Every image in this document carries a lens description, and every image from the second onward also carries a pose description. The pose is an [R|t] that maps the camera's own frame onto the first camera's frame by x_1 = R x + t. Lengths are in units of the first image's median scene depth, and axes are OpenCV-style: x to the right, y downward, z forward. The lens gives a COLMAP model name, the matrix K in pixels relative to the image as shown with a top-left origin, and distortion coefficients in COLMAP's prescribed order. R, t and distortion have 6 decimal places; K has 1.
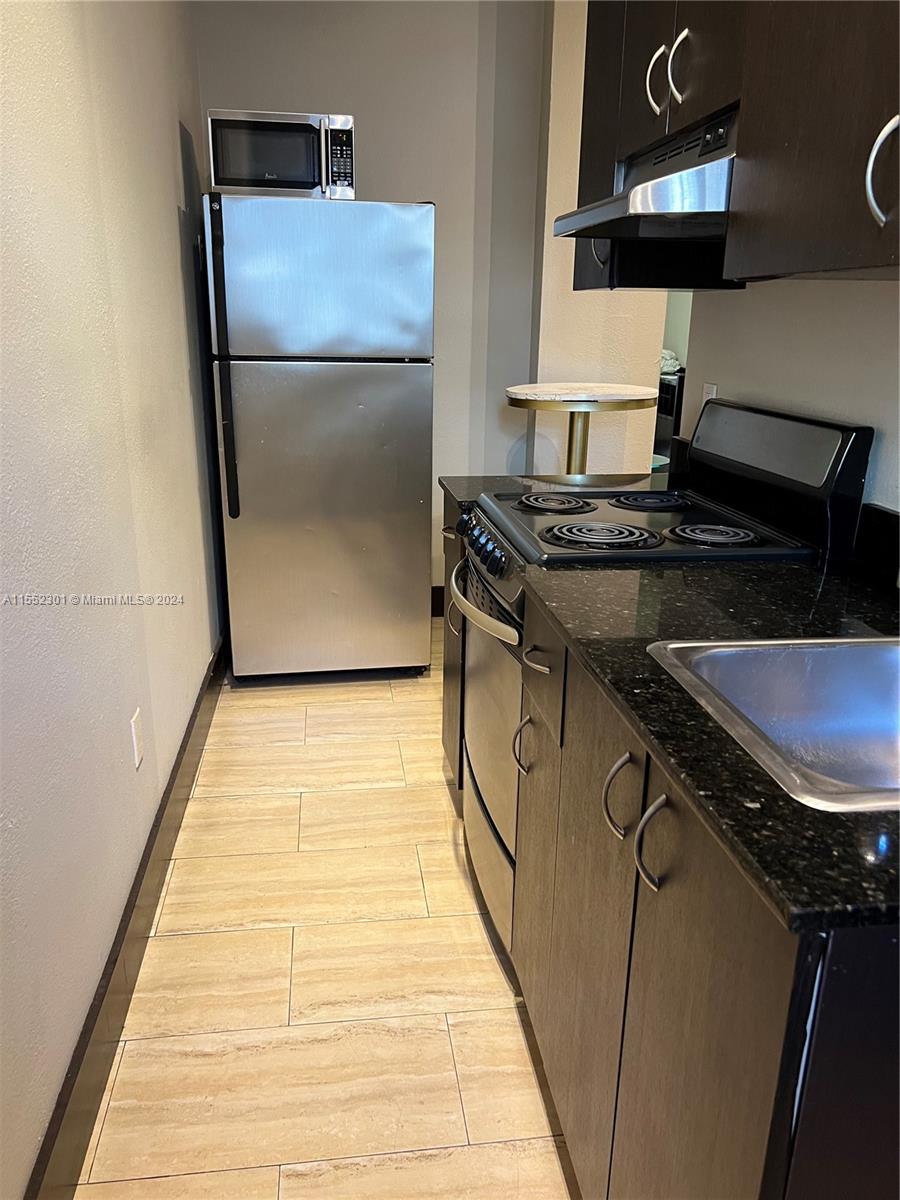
lens RADIAL K [[900.4, 0, 449.1], [0, 900.4, 604.7], [0, 0, 1]] dist [0.009790, -0.000771]
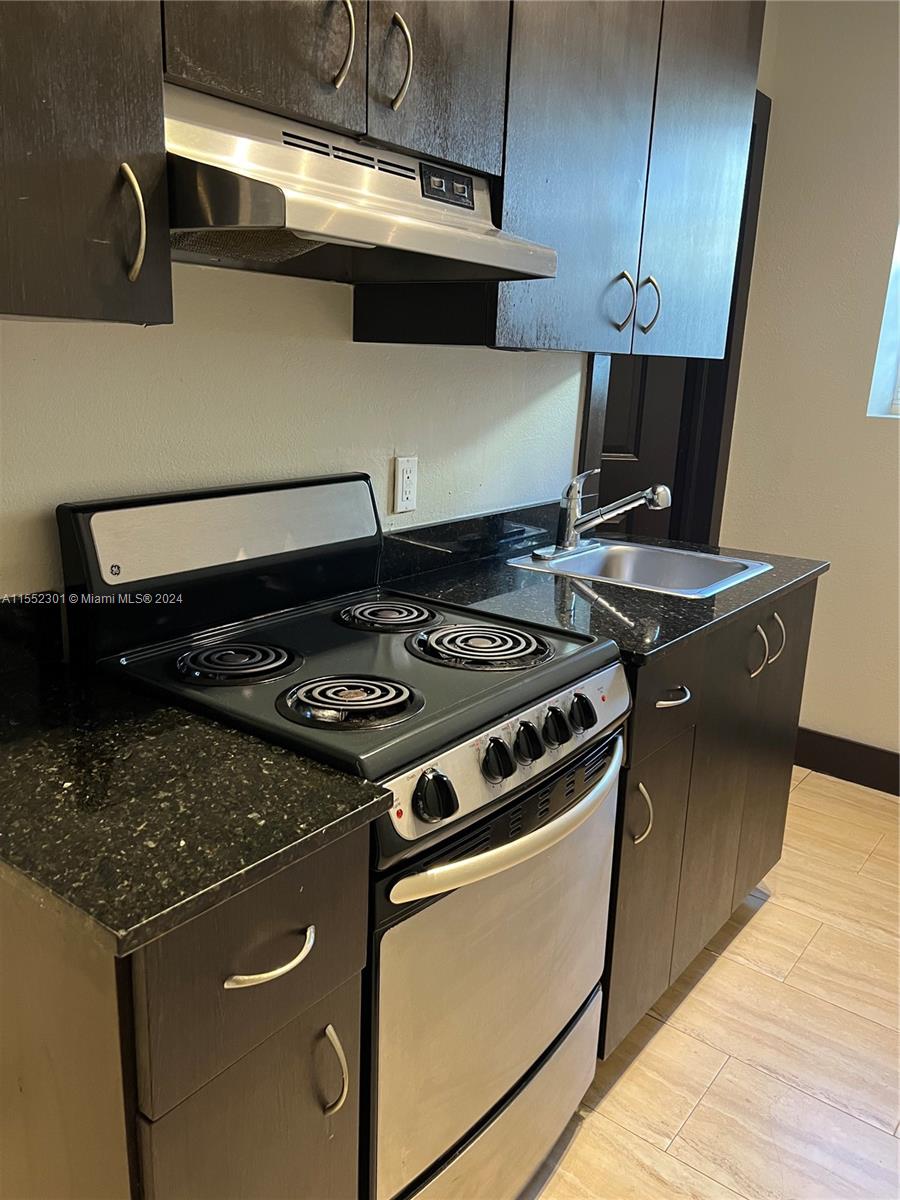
lens RADIAL K [[900.4, 0, 447.1], [0, 900.4, 594.8], [0, 0, 1]] dist [0.009790, -0.000771]
pose [[-0.686429, -0.225043, 0.691499, -0.366442], [0.169627, 0.875128, 0.453187, -0.499547], [-0.707136, 0.428377, -0.562540, 1.469446]]
